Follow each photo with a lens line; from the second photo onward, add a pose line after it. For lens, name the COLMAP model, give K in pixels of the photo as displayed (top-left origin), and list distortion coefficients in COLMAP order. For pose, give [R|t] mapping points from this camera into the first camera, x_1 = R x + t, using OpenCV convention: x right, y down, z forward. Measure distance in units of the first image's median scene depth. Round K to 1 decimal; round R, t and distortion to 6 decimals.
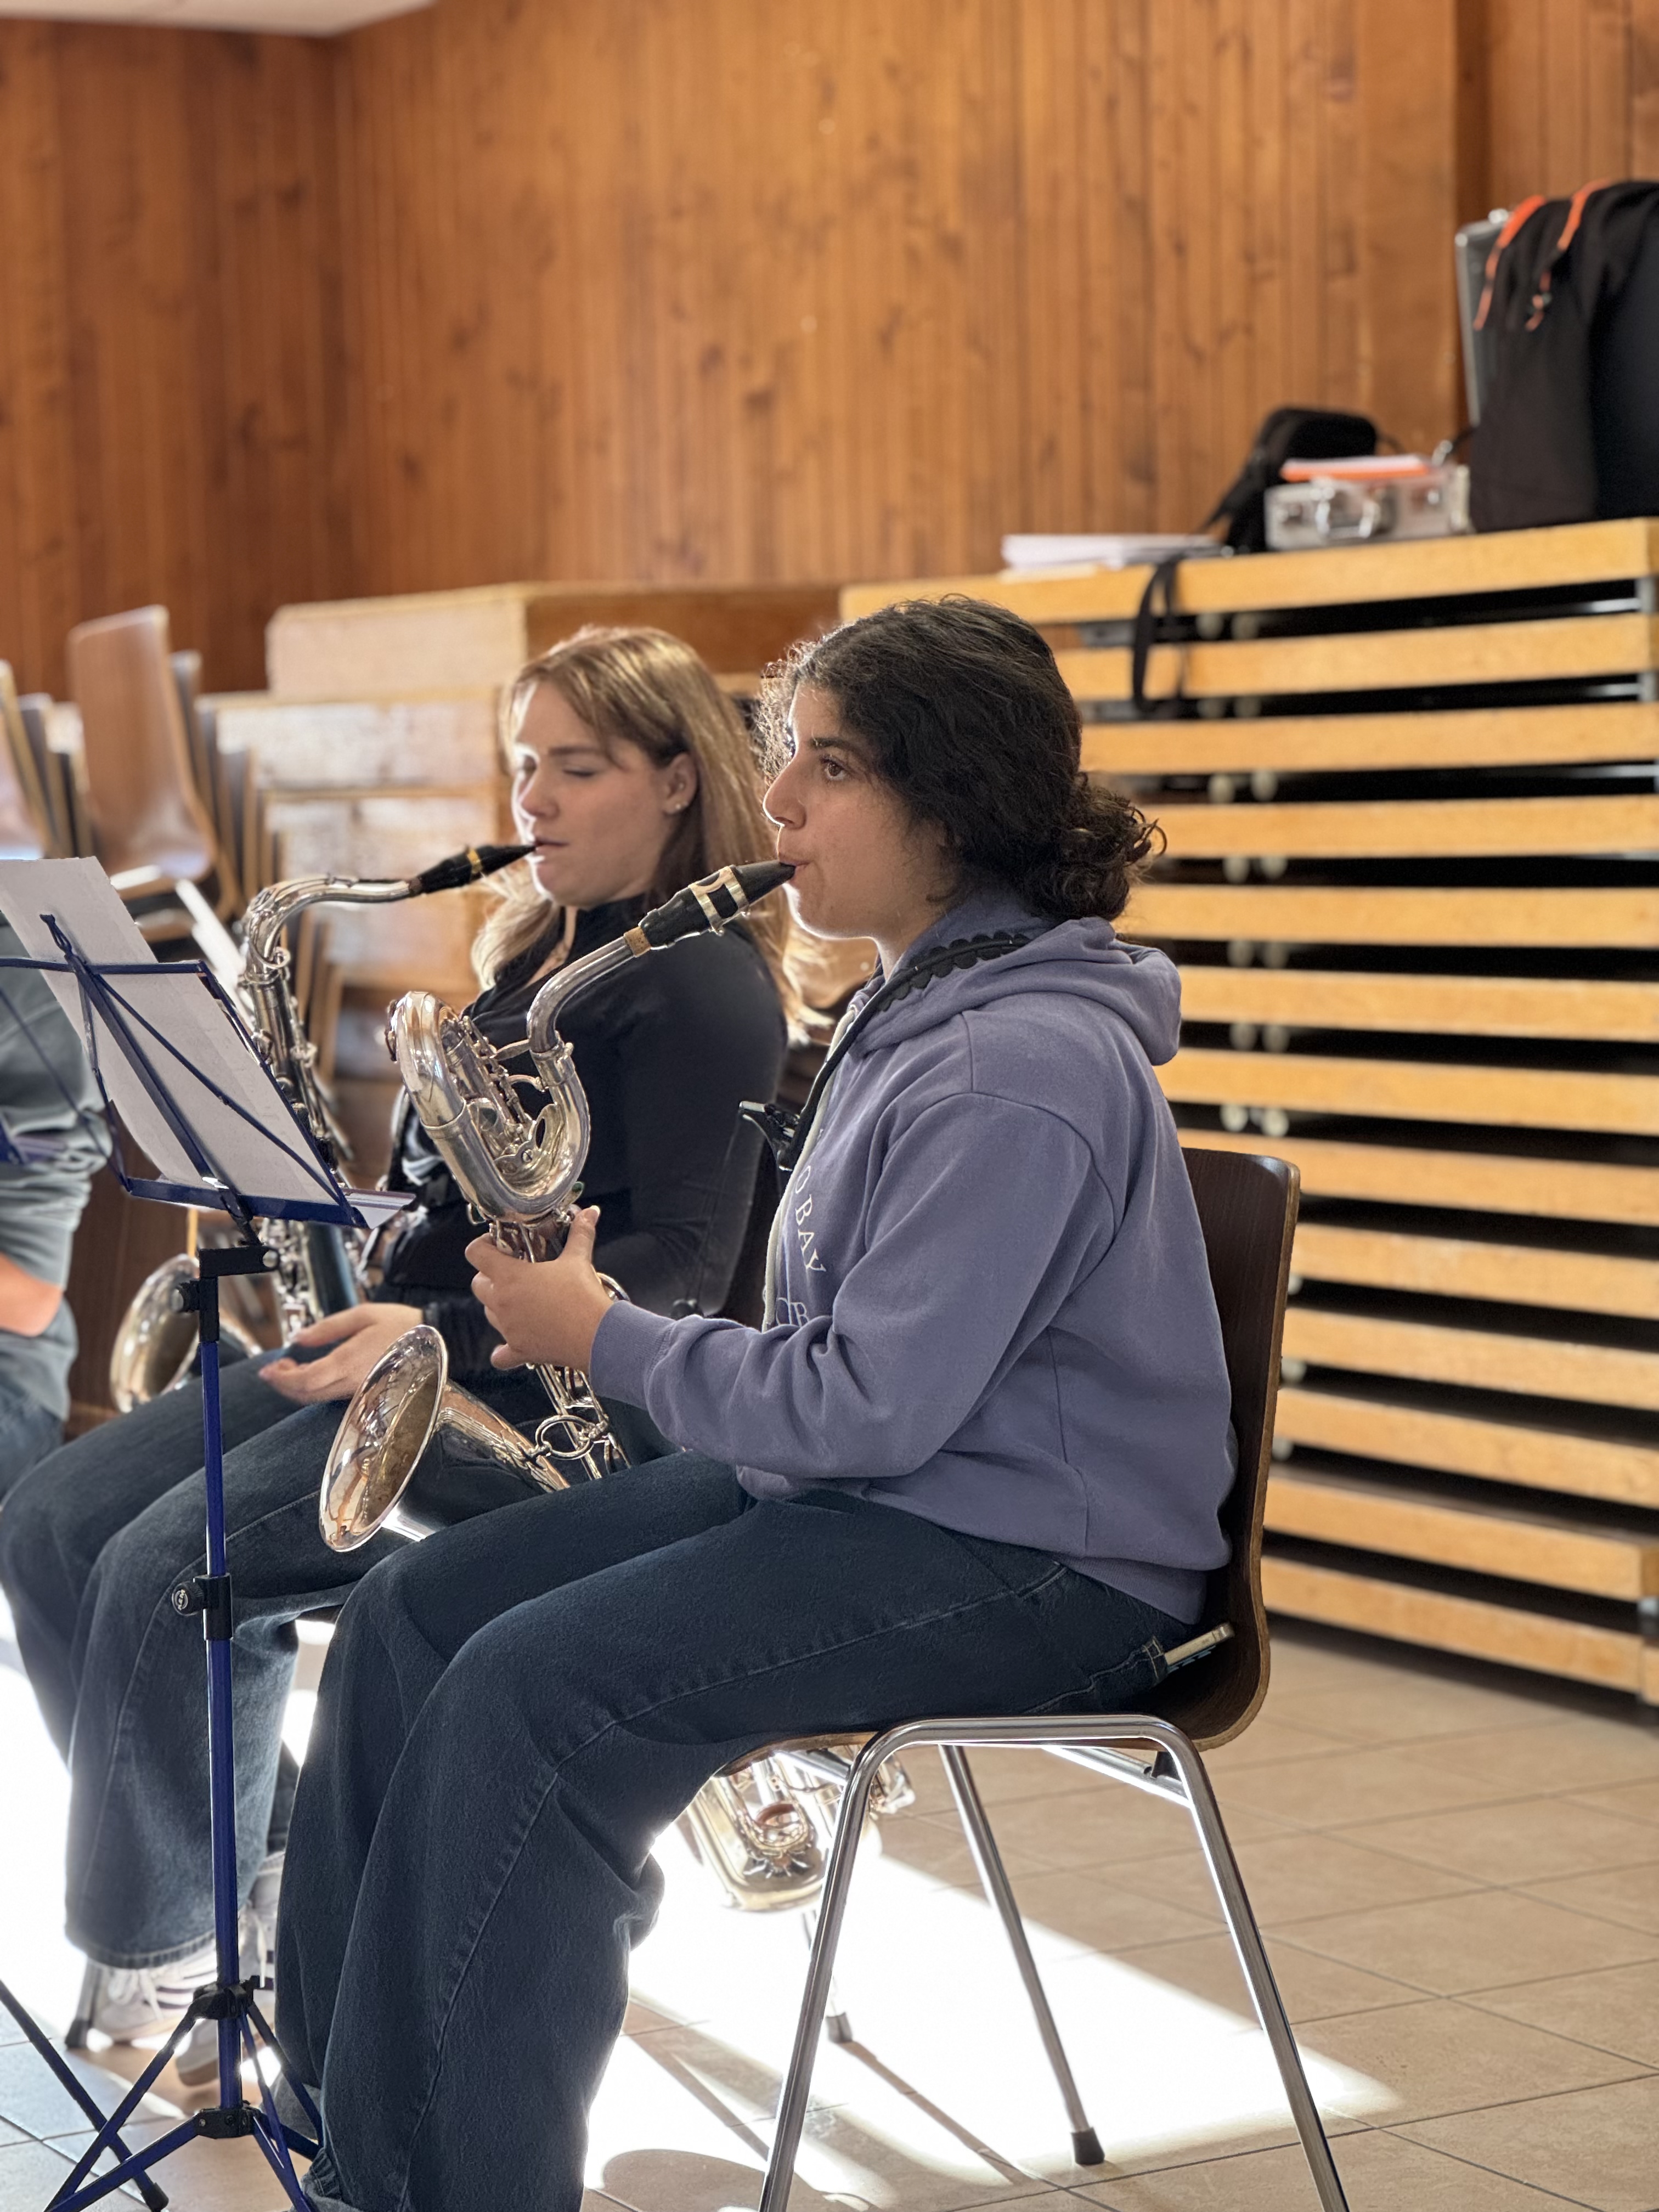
lens RADIAL K [[5387.3, 0, 835.8], [0, 5387.3, 1105.8], [0, 0, 1]] dist [0.144971, 0.000000]
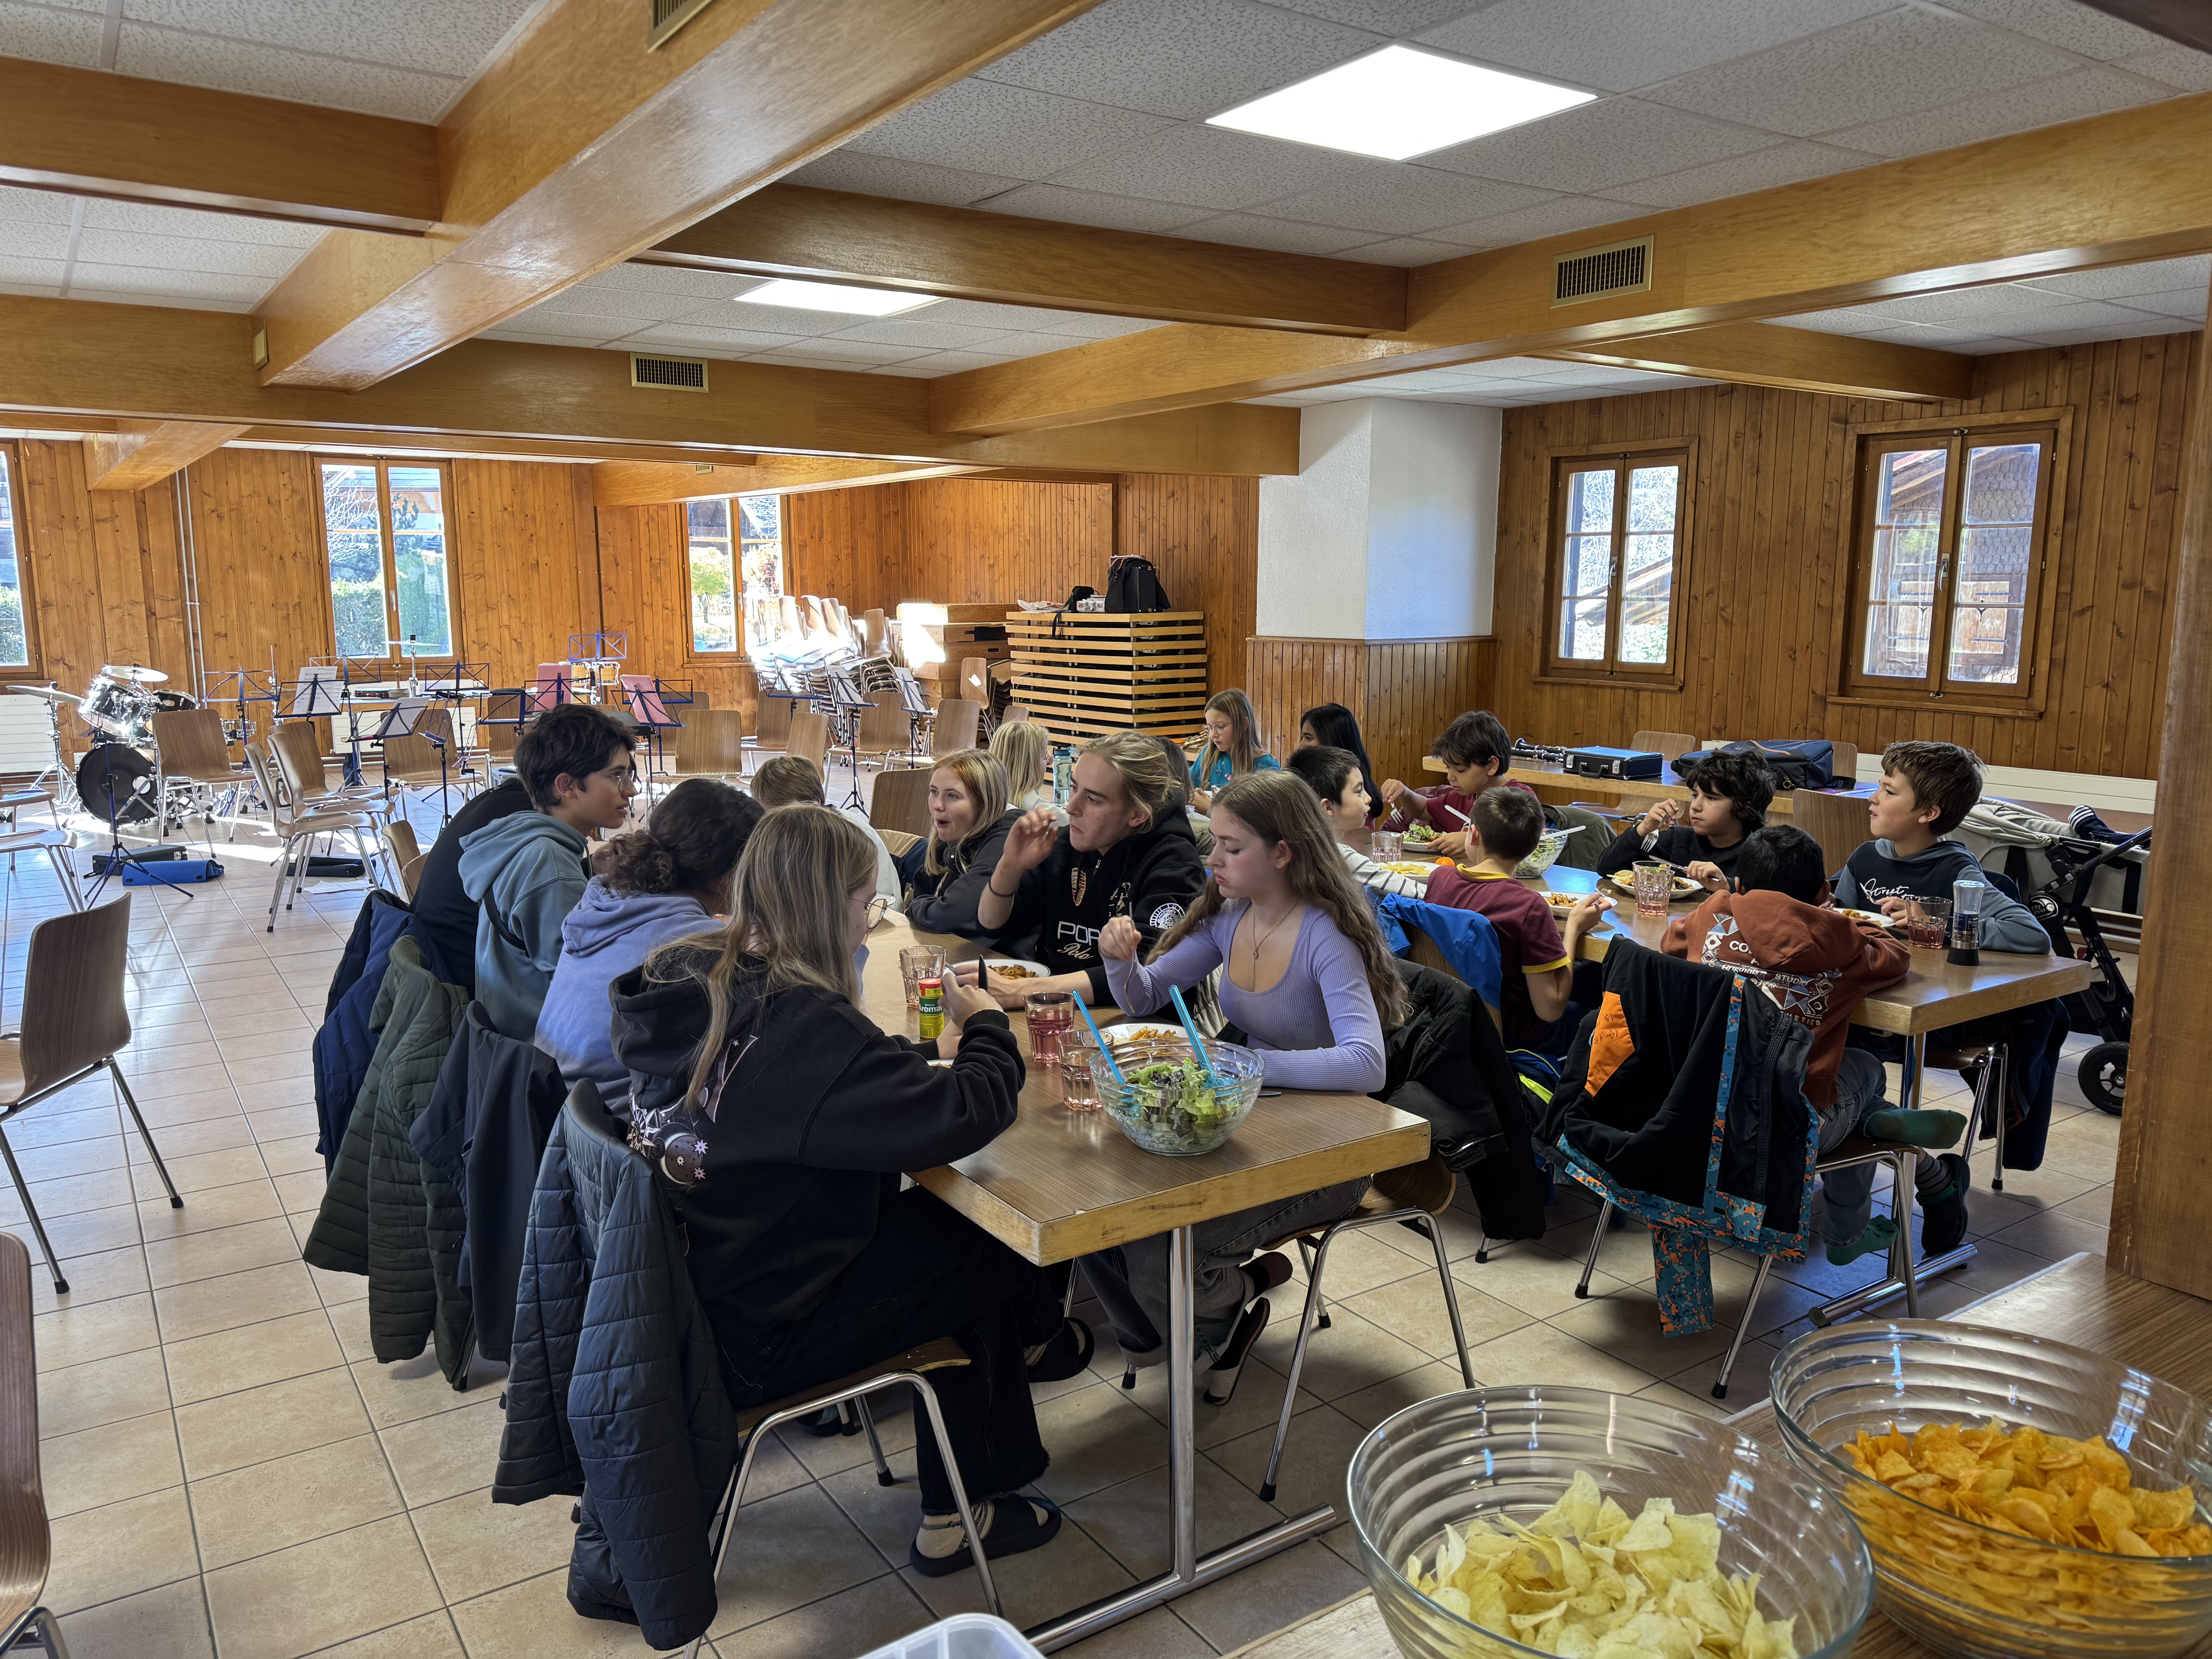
lens RADIAL K [[1553.2, 0, 1108.1], [0, 1553.2, 833.1], [0, 0, 1]] dist [0.023225, -0.035468]
pose [[0.998006, 0.010795, 0.062188, 0.011455], [-0.016324, 0.995888, 0.089110, -0.011738], [-0.060970, -0.089948, 0.994079, -0.730764]]
